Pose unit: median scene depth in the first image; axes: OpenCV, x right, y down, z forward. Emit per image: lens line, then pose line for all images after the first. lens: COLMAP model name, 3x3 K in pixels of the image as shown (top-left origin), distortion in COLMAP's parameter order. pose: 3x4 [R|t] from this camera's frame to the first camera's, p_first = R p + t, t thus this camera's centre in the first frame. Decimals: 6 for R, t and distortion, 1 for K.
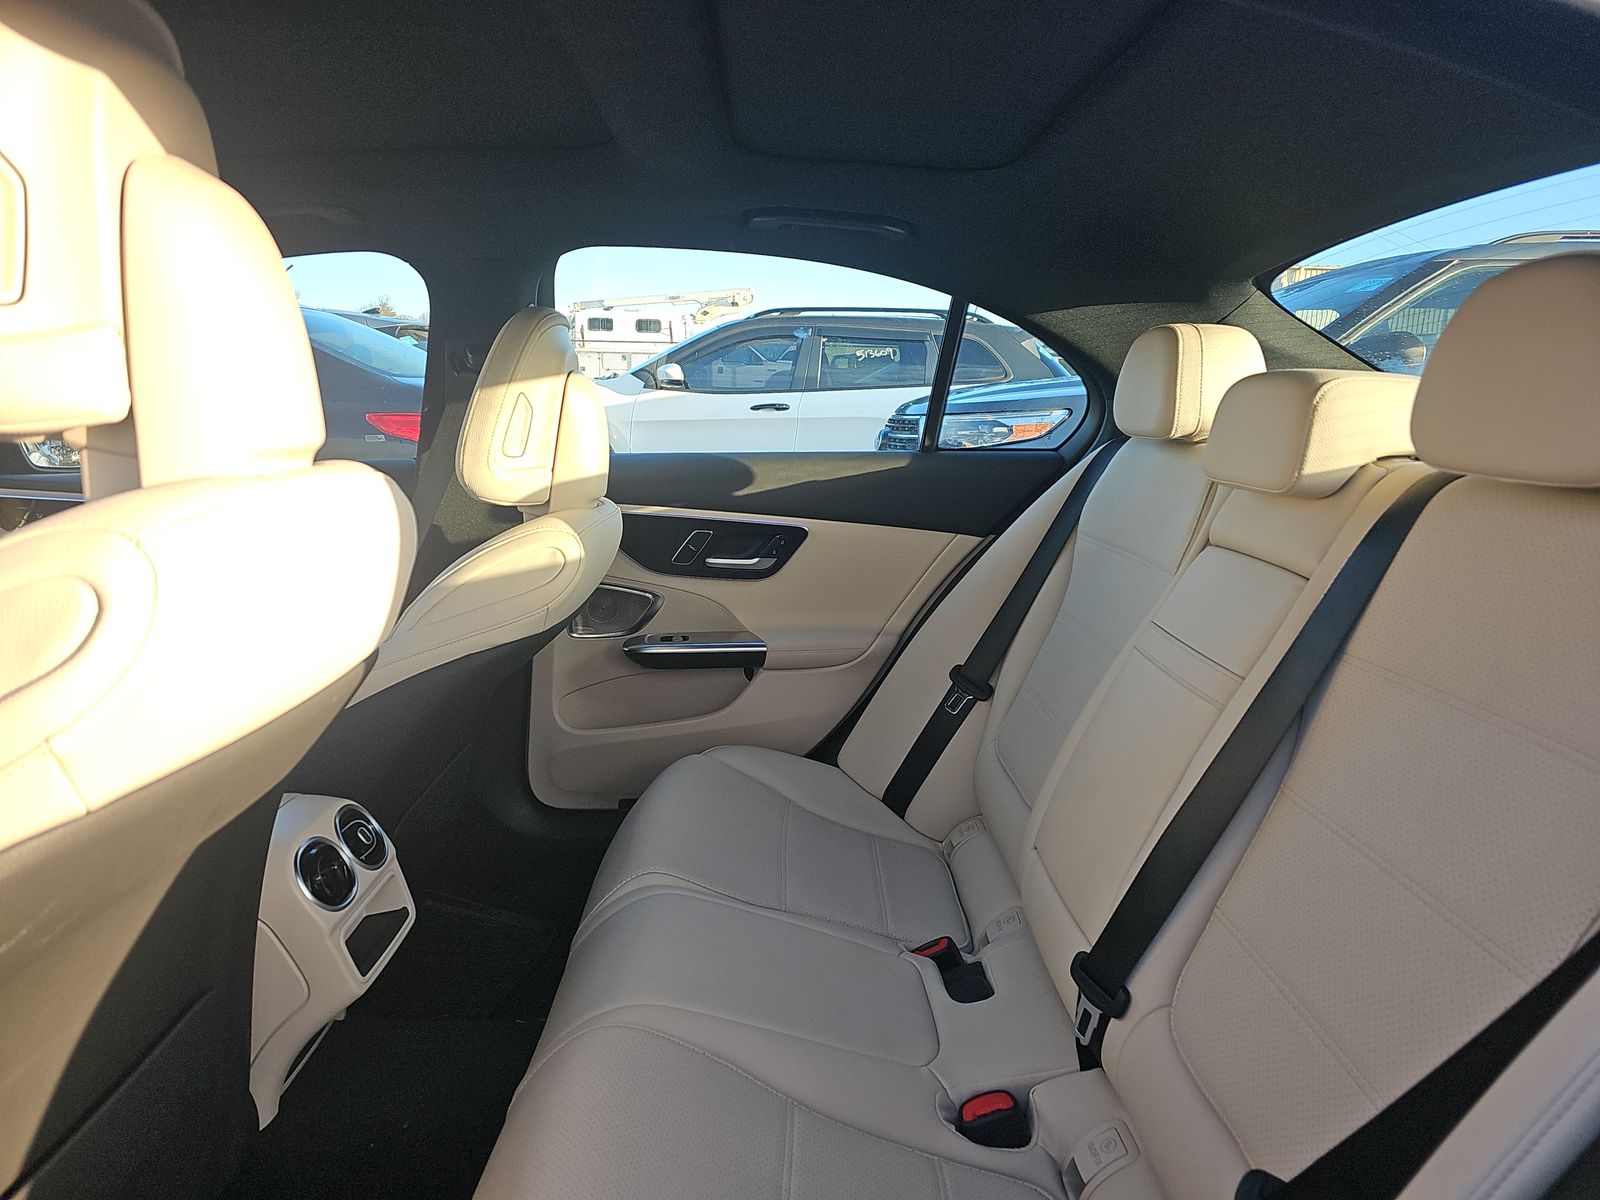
lens RADIAL K [[1100.0, 0, 795.7], [0, 1100.0, 581.0], [0, 0, 1]] dist [-0.017114, -0.000254]
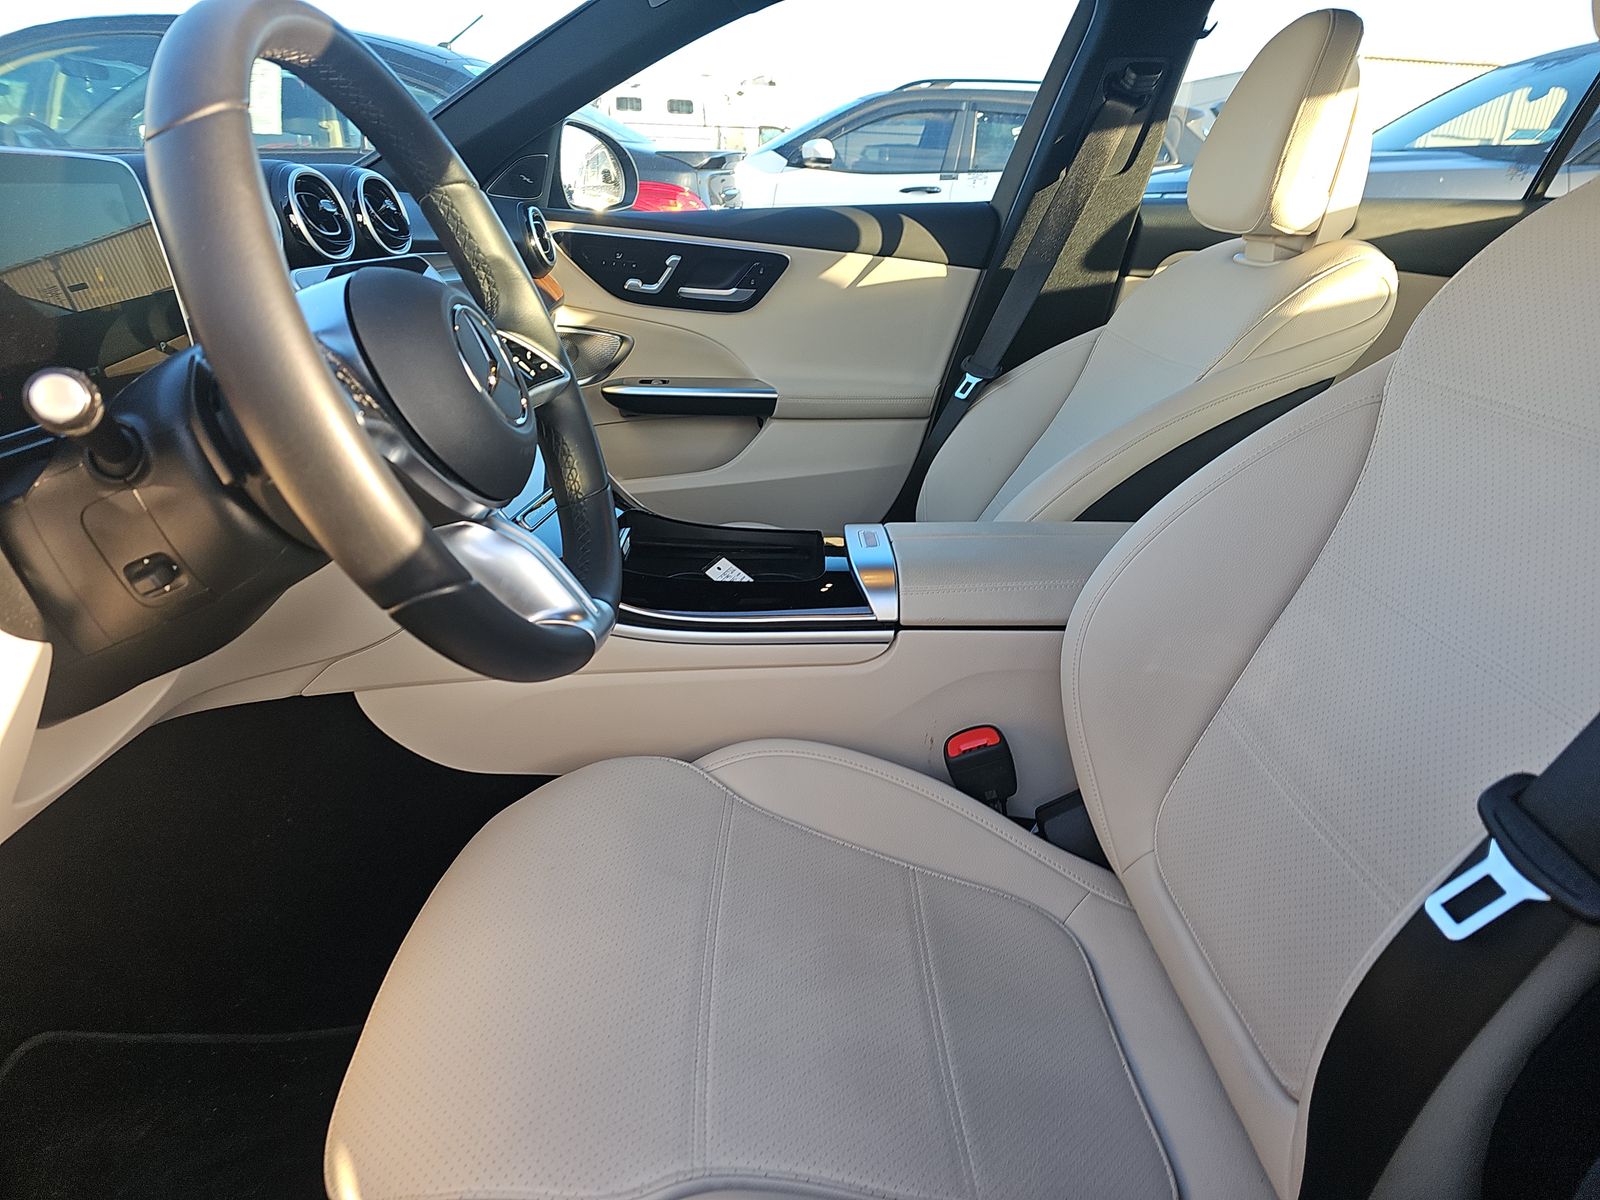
lens RADIAL K [[1059.3, 0, 807.0], [0, 1059.3, 596.7], [0, 0, 1]] dist [0.076462, -0.083909]
pose [[0.999827, 0.014999, 0.010993, -0.127072], [-0.016849, 0.980817, 0.194203, 0.011856], [-0.007870, -0.194355, 0.980900, 0.006819]]
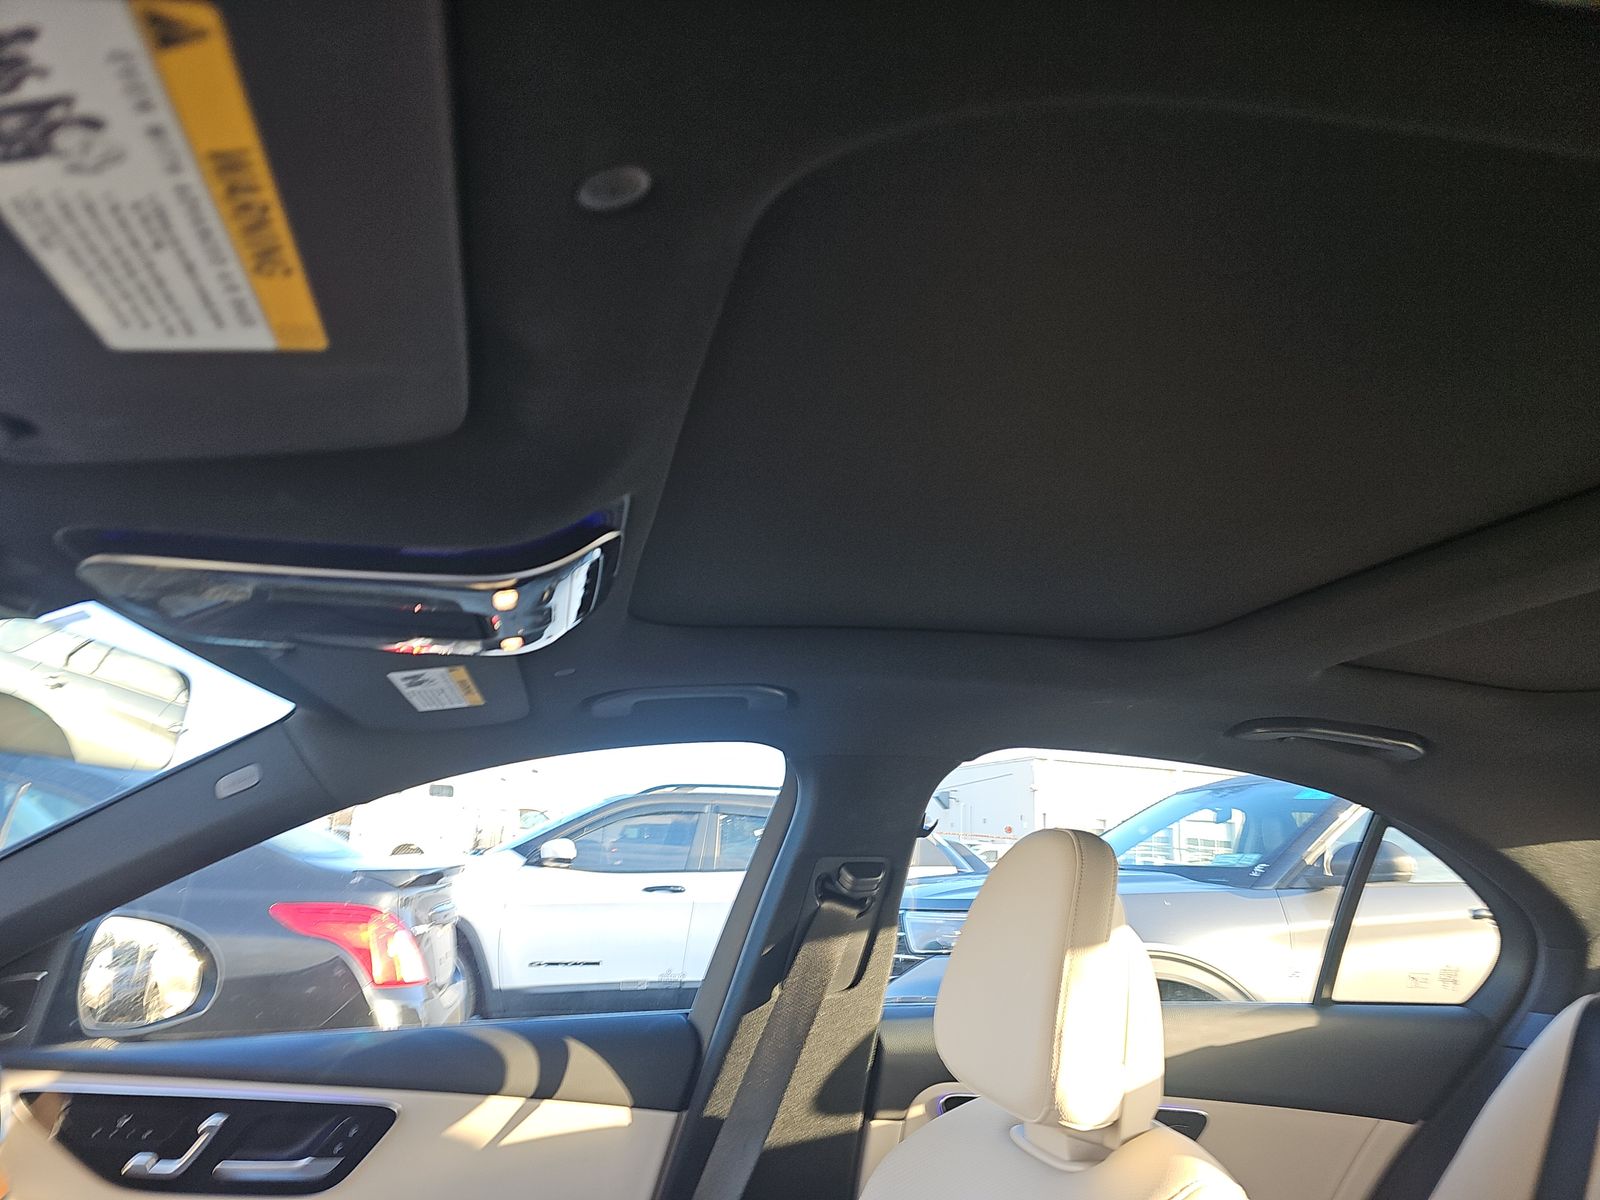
lens RADIAL K [[1059.3, 0, 807.0], [0, 1059.3, 596.7], [0, 0, 1]] dist [0.076462, -0.083909]
pose [[0.976165, 0.067618, 0.206229, -0.108166], [0.020937, 0.916454, -0.399592, -0.020008], [-0.216019, 0.394386, 0.893194, 0.061866]]
